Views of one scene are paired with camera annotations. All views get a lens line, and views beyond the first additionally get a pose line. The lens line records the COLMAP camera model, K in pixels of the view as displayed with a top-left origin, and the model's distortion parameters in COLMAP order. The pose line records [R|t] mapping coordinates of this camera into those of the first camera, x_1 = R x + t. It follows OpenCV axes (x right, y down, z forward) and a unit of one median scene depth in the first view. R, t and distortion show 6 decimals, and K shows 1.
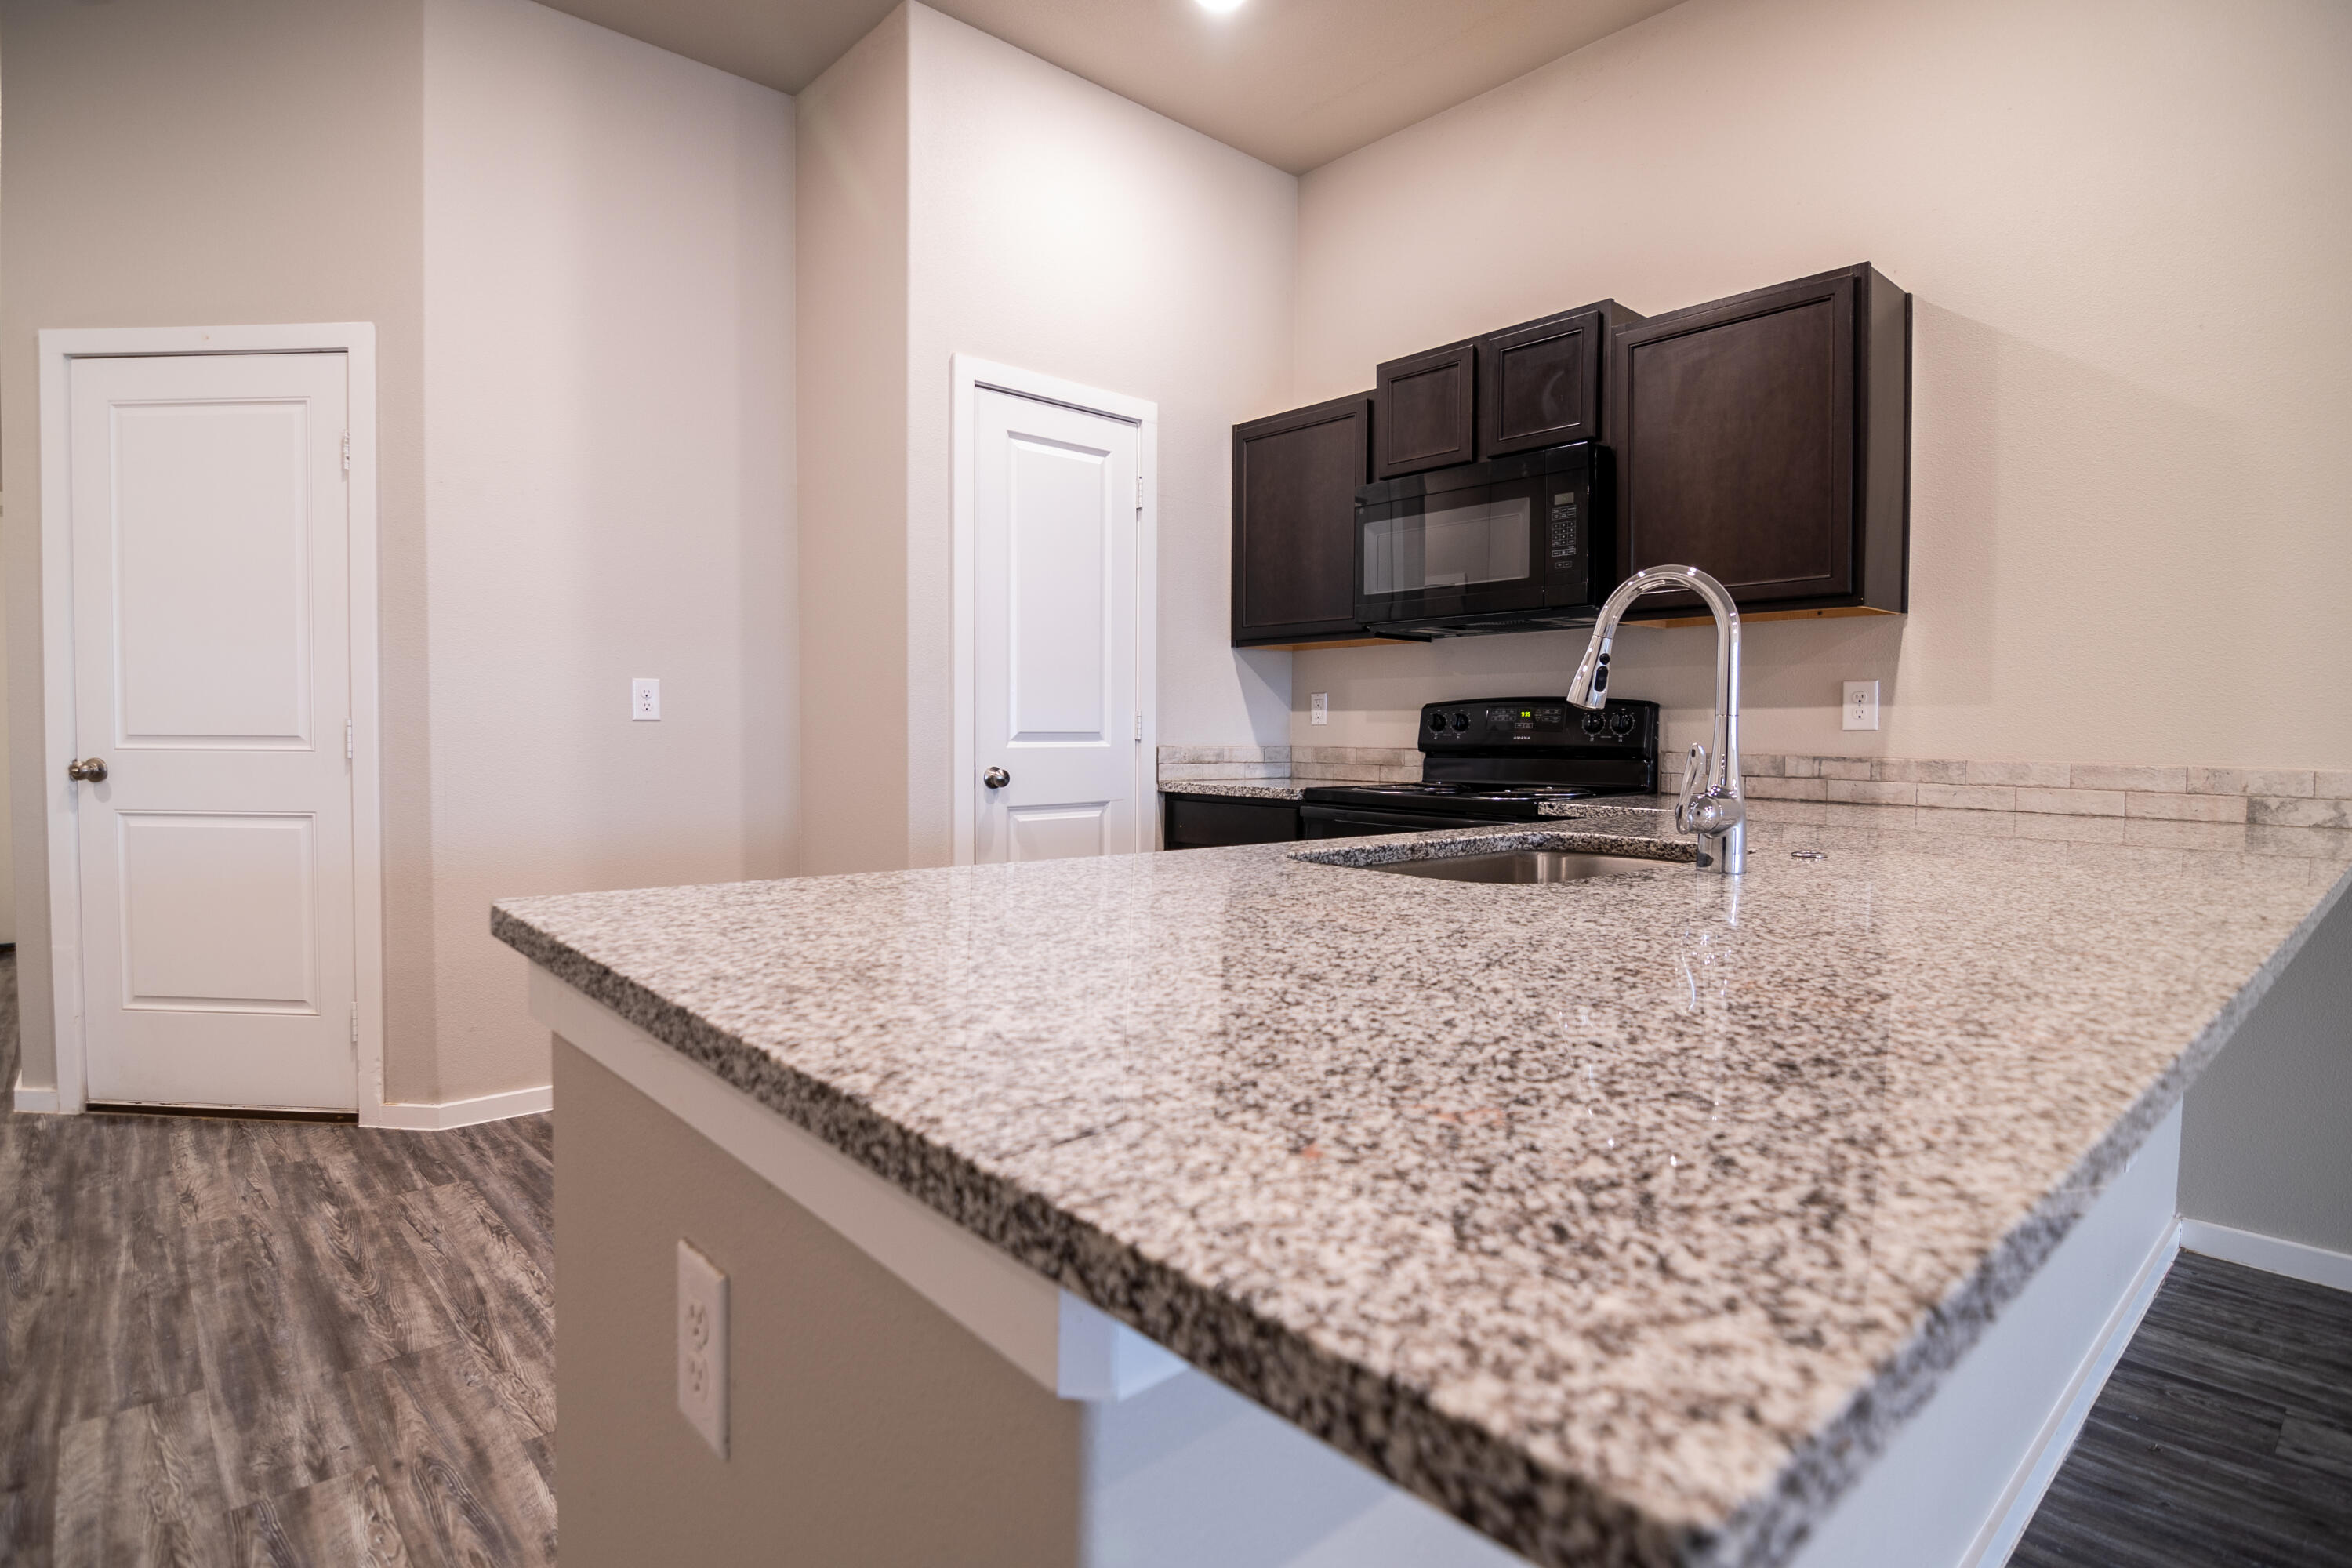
lens RADIAL K [[1209.3, 0, 1190.1], [0, 1209.3, 781.2], [0, 0, 1]] dist [-0.006076, -0.001750]
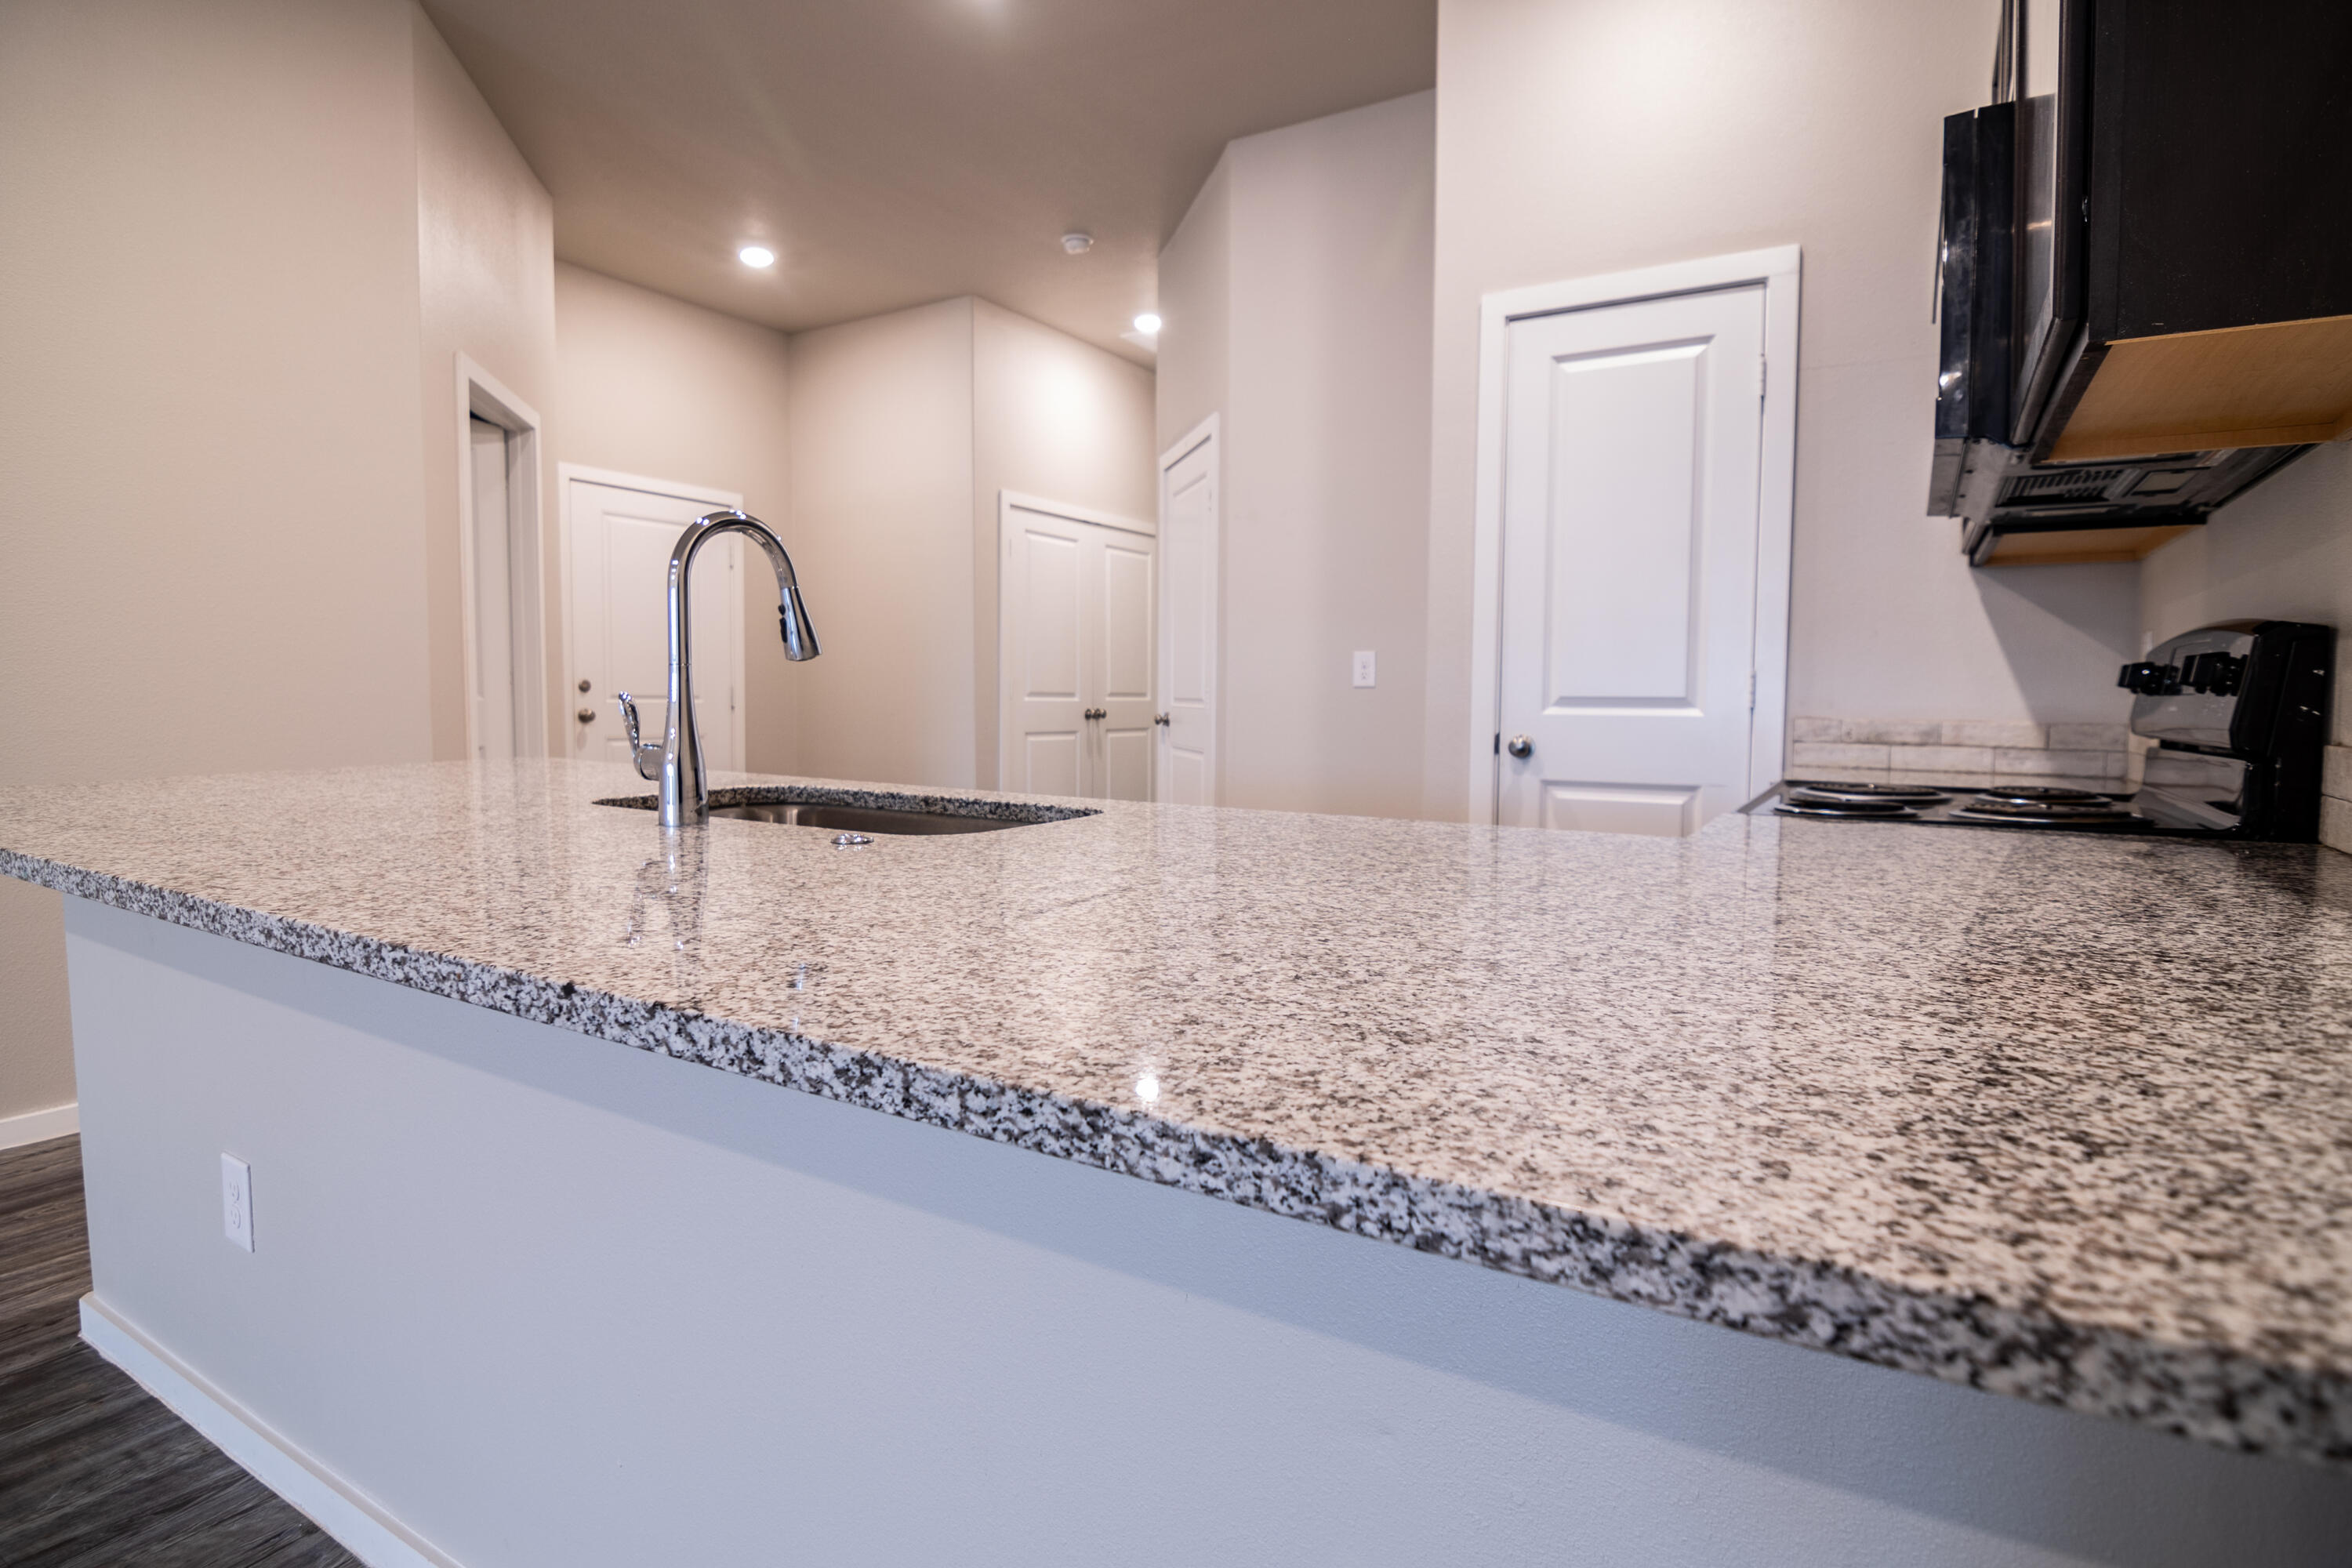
lens RADIAL K [[1209.3, 0, 1175.3], [0, 1209.3, 773.1], [0, 0, 1]] dist [-0.006076, -0.001750]
pose [[0.275846, 0.058186, -0.959439, 0.636845], [-0.048969, 0.997721, 0.046428, -0.012227], [0.959954, 0.034176, 0.278066, 0.494194]]
